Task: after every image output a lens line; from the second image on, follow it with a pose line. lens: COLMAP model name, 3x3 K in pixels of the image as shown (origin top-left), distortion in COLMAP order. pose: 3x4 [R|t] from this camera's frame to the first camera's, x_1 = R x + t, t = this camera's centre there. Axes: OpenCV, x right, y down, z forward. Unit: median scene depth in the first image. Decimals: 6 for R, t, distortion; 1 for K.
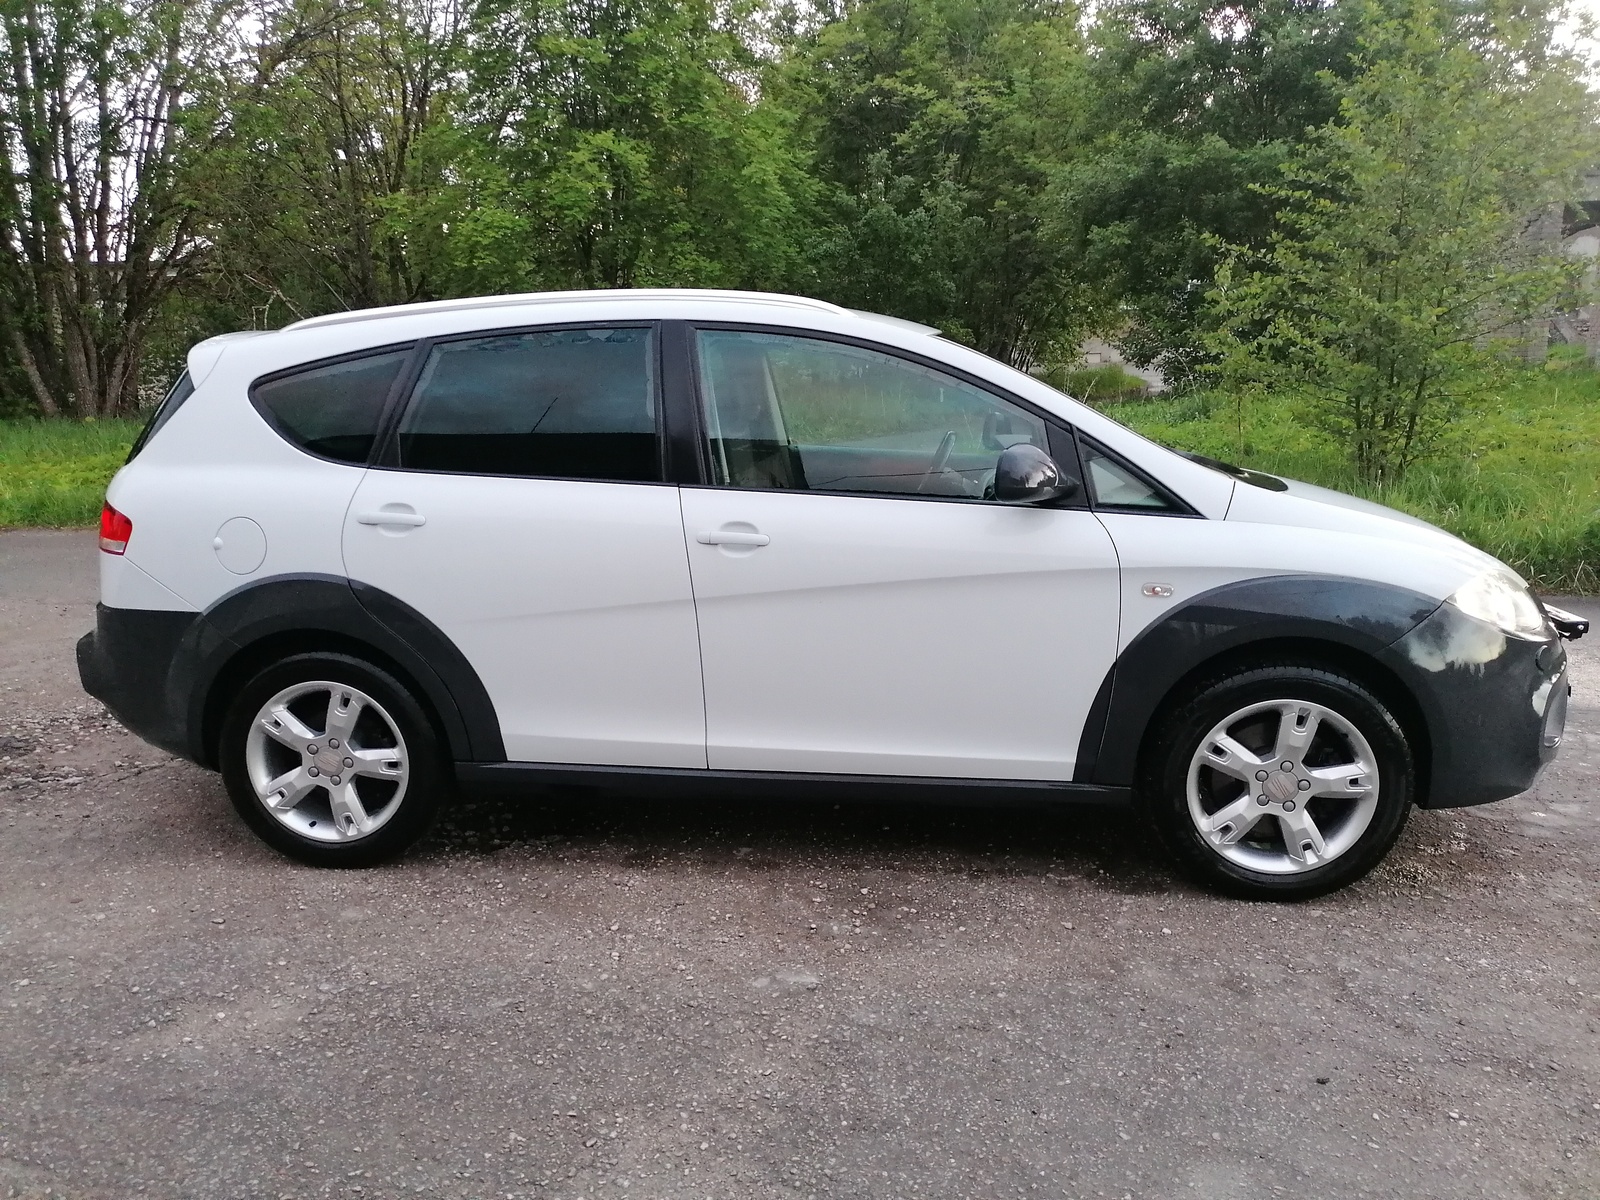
lens RADIAL K [[1224.3, 0, 800.2], [0, 1224.3, 605.0], [0, 0, 1]] dist [0.028147, -0.001297]
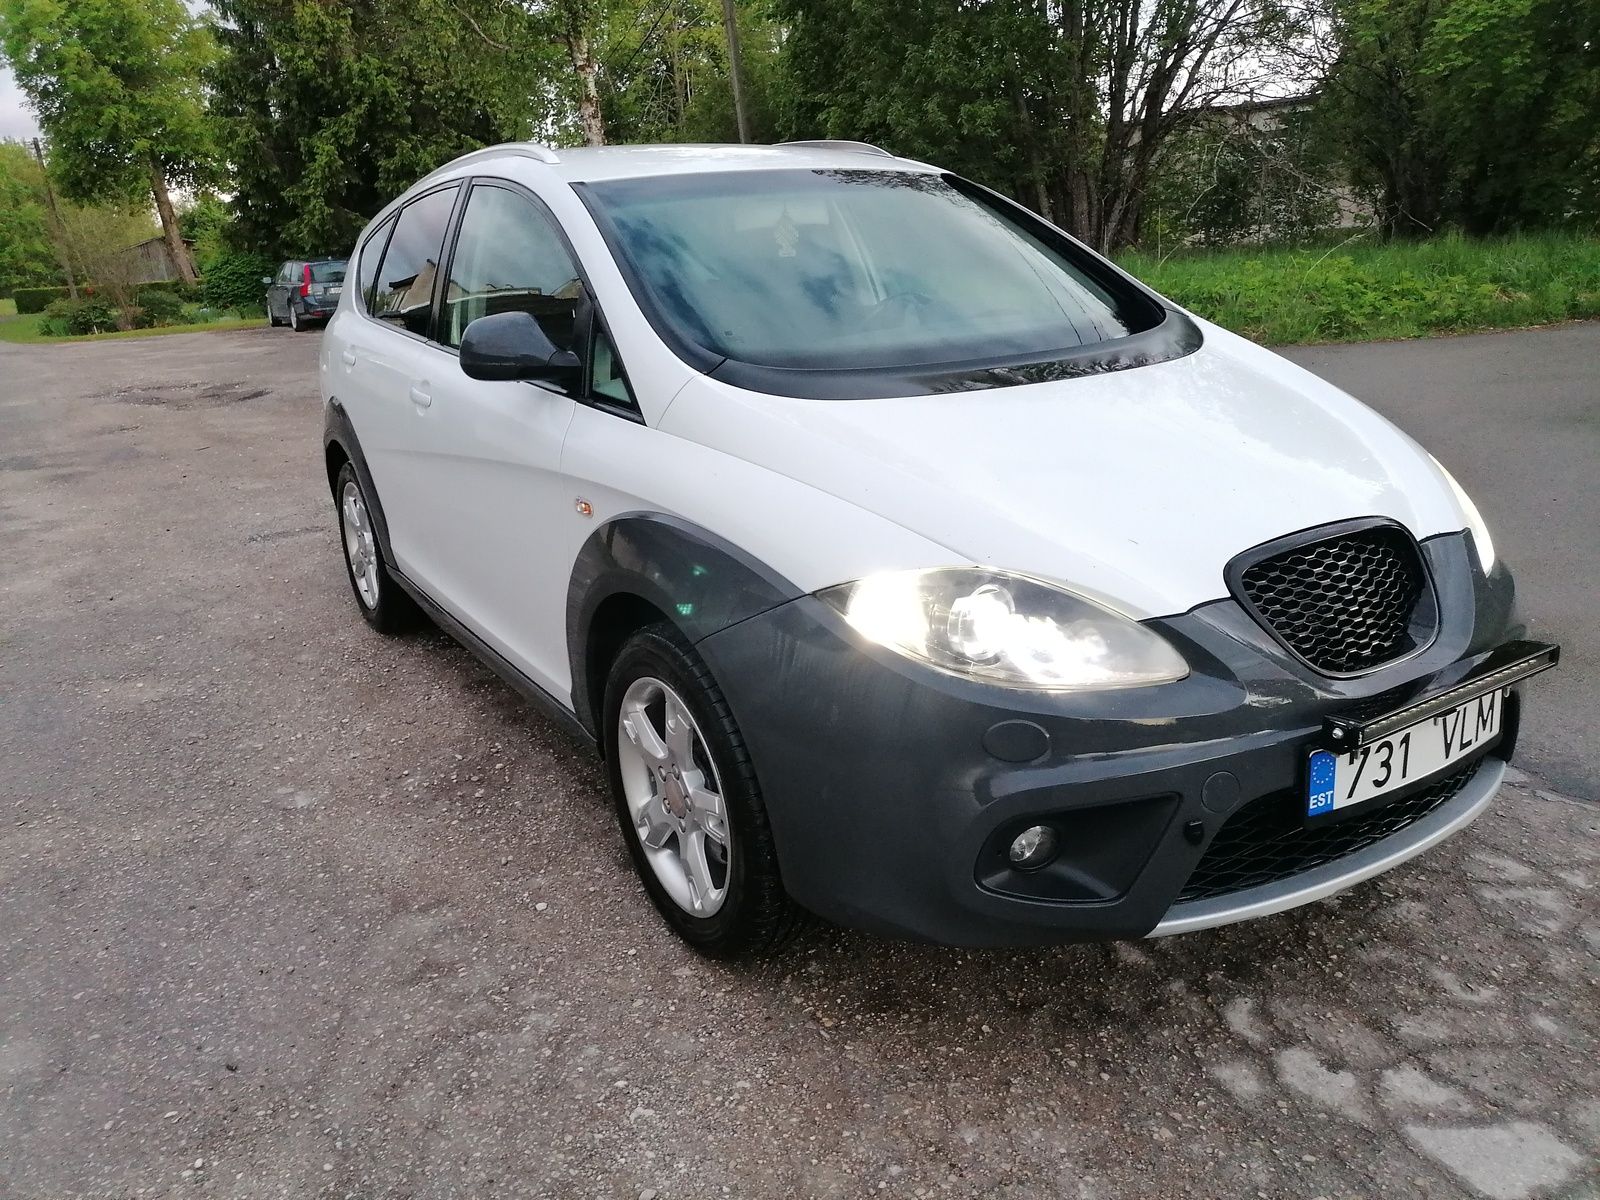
lens RADIAL K [[1224.3, 0, 800.2], [0, 1224.3, 605.0], [0, 0, 1]] dist [0.028147, -0.001297]
pose [[0.601033, 0.210267, -0.771069, 1.099887], [-0.110496, 0.977368, 0.180394, -0.121057], [0.791549, -0.023222, 0.610664, 0.680008]]
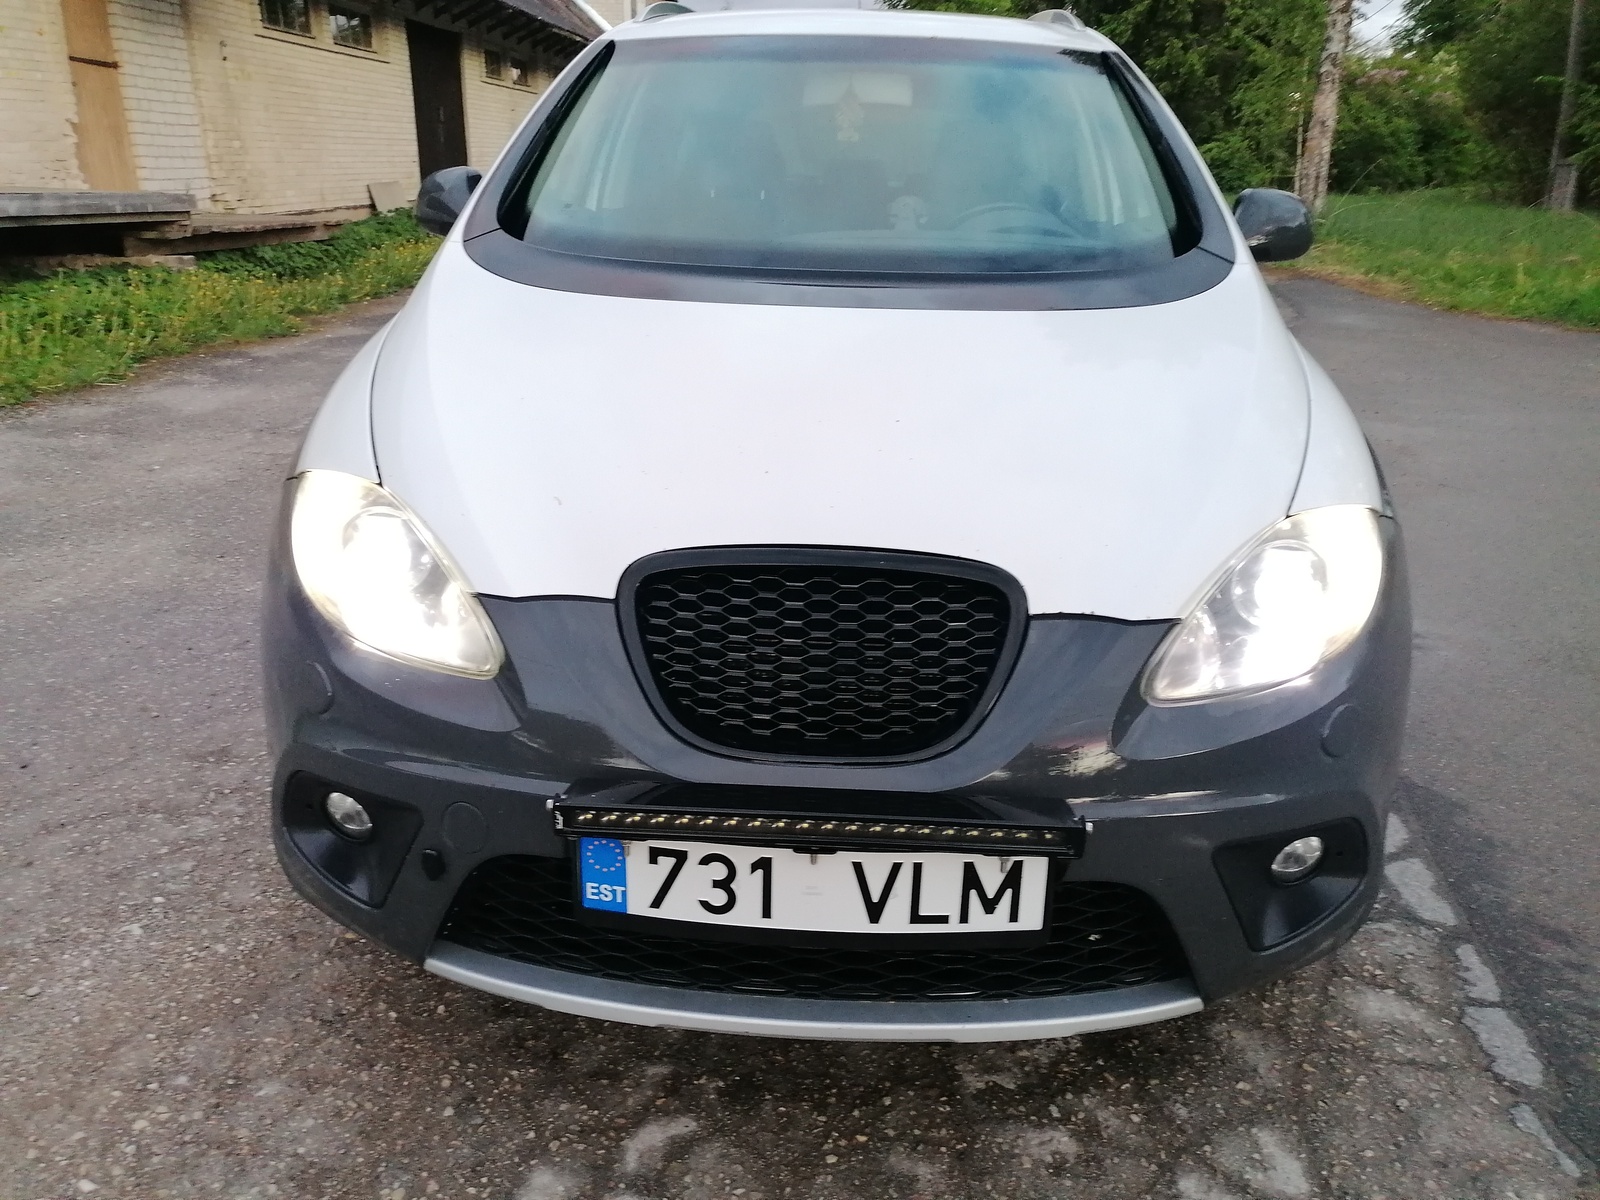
lens RADIAL K [[1224.3, 0, 800.2], [0, 1224.3, 605.0], [0, 0, 1]] dist [0.028147, -0.001297]
pose [[0.023688, 0.353059, -0.935301, 1.199105], [-0.220492, 0.914370, 0.339574, -0.219248], [0.975101, 0.198183, 0.099506, 1.323976]]
